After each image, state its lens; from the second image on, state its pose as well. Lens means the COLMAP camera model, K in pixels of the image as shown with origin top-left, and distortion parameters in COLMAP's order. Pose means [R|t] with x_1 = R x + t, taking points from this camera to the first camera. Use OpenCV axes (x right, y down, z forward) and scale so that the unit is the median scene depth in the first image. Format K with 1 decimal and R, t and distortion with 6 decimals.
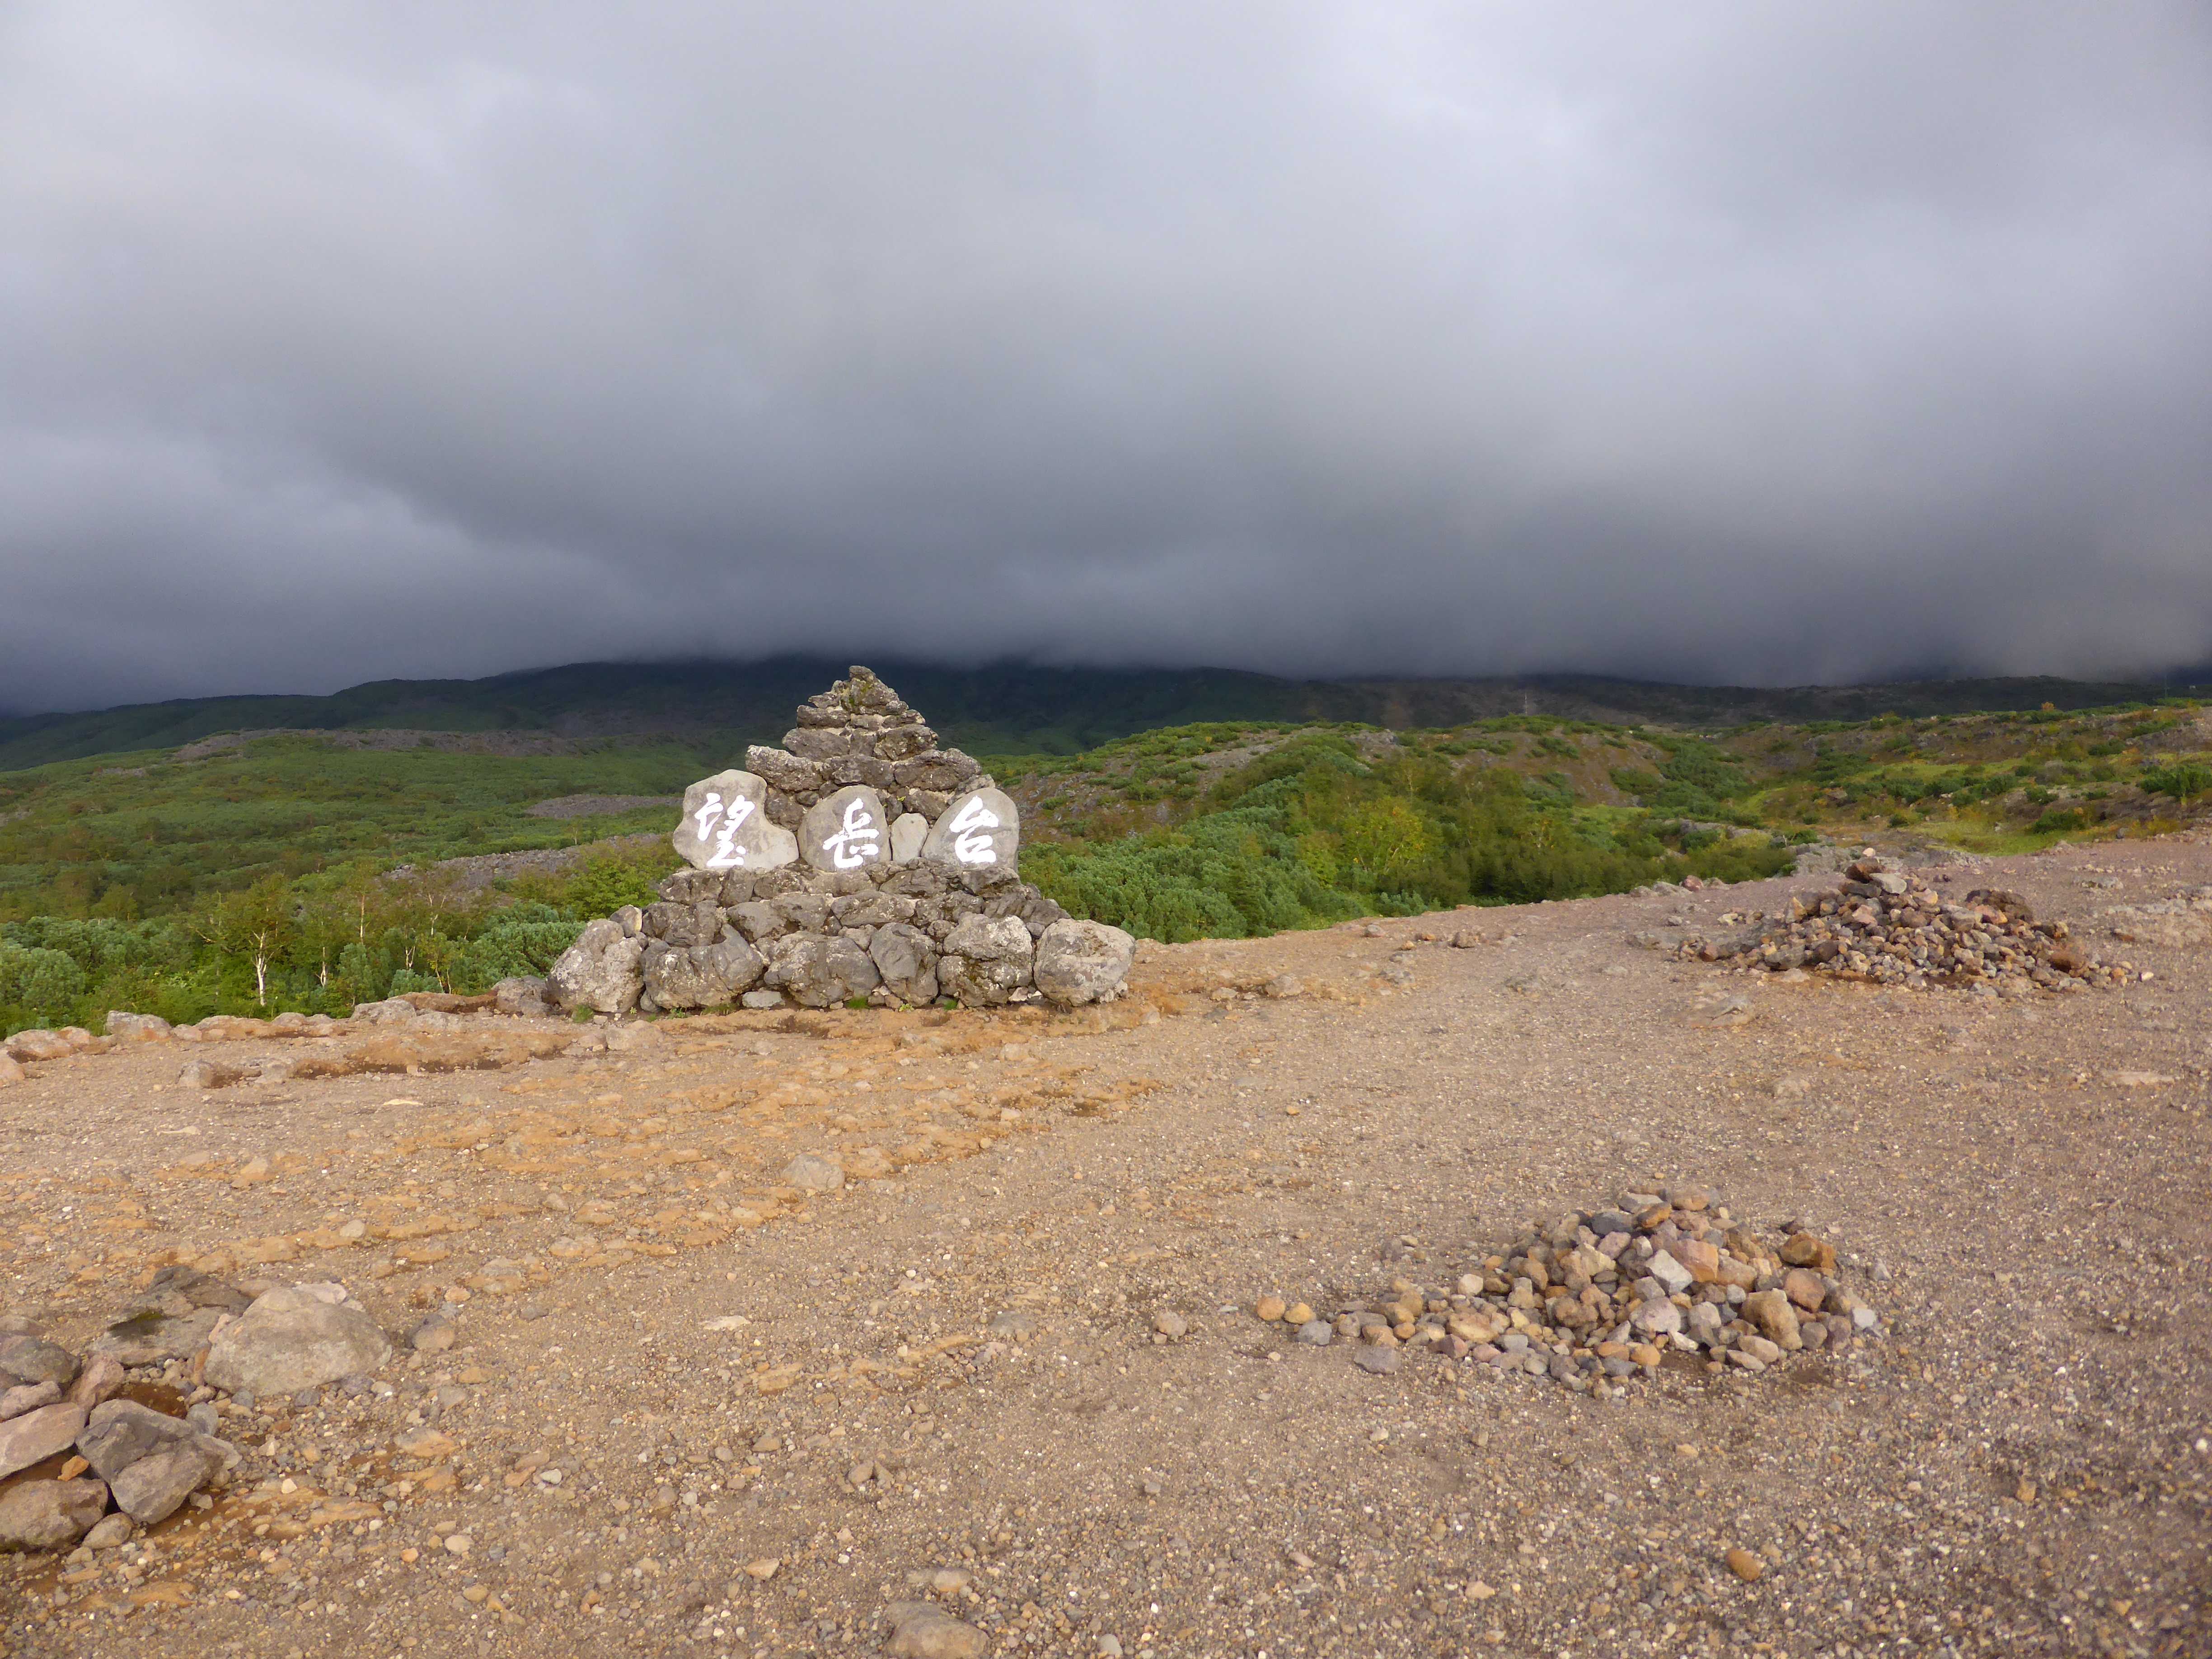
lens RADIAL K [[1579.8, 0, 1114.4], [0, 1579.8, 796.0], [0, 0, 1]] dist [-0.030719, 0.000108]
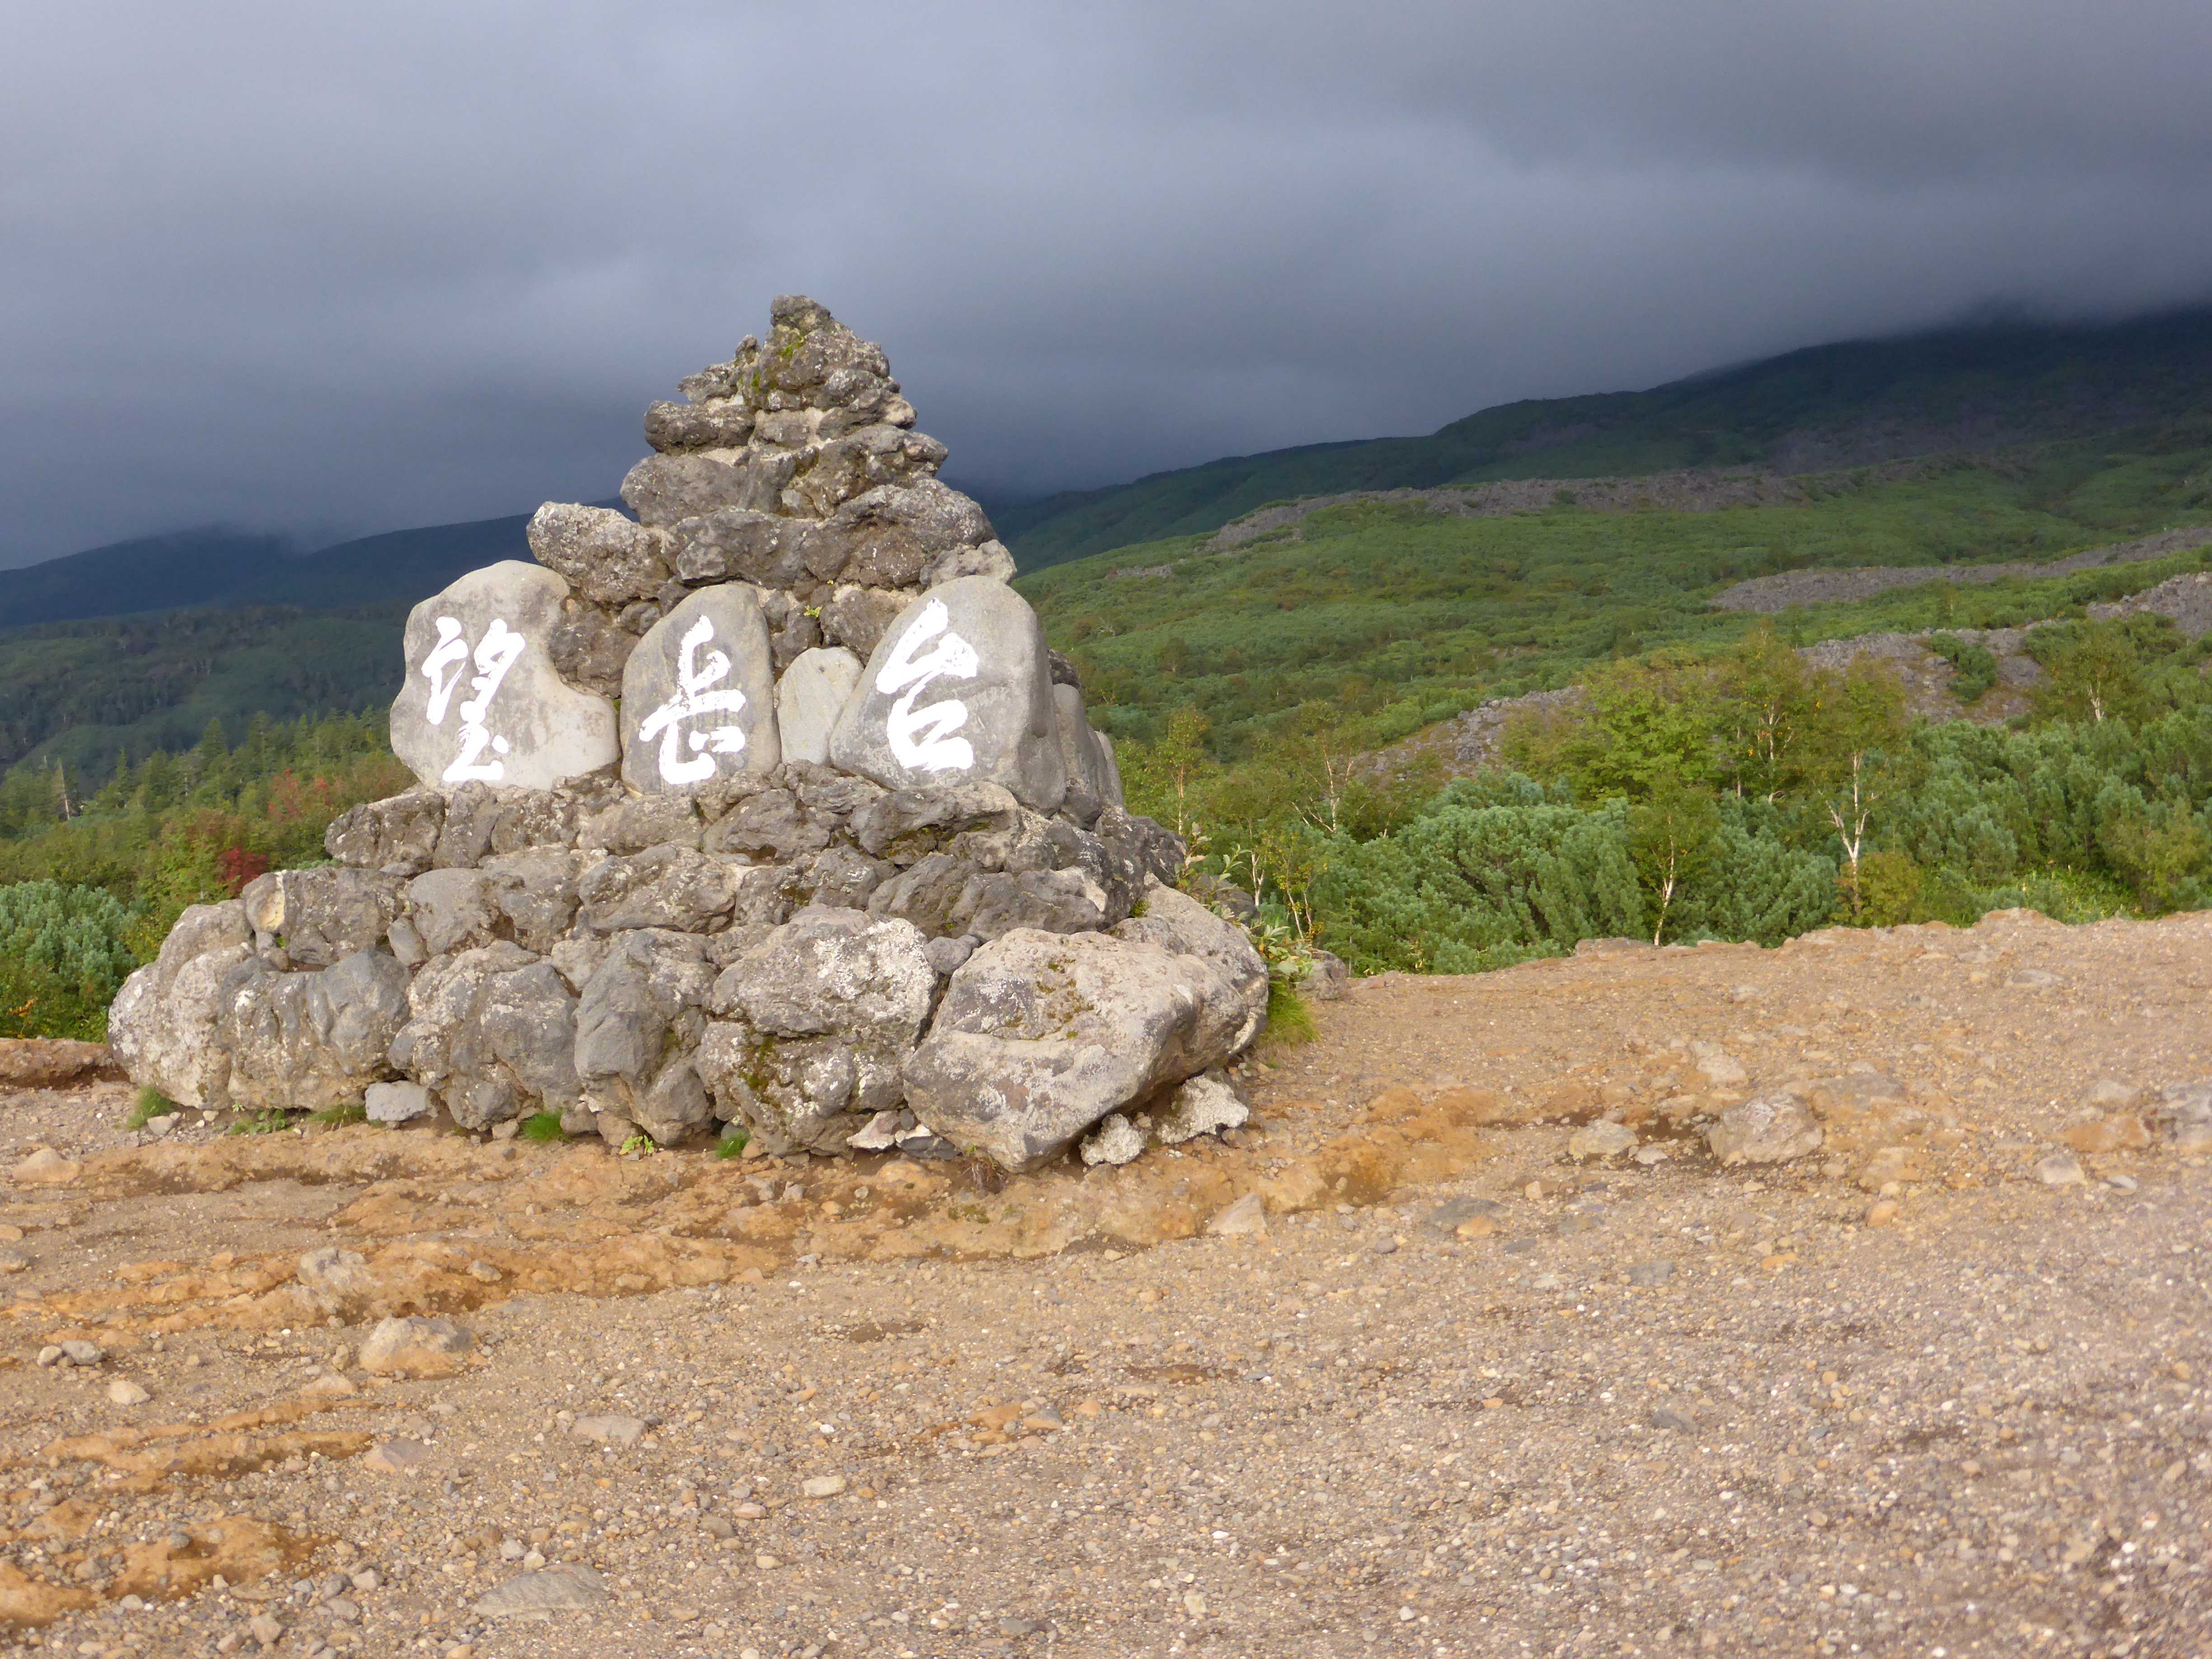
lens RADIAL K [[2694.7, 0, 1101.4], [0, 2694.7, 747.4], [0, 0, 1]] dist [-0.017192, 0.019764]
pose [[0.827683, -0.009343, -0.561118, 0.320579], [0.046921, 0.997513, 0.052602, 0.003475], [0.559231, -0.069866, 0.826063, 0.473672]]
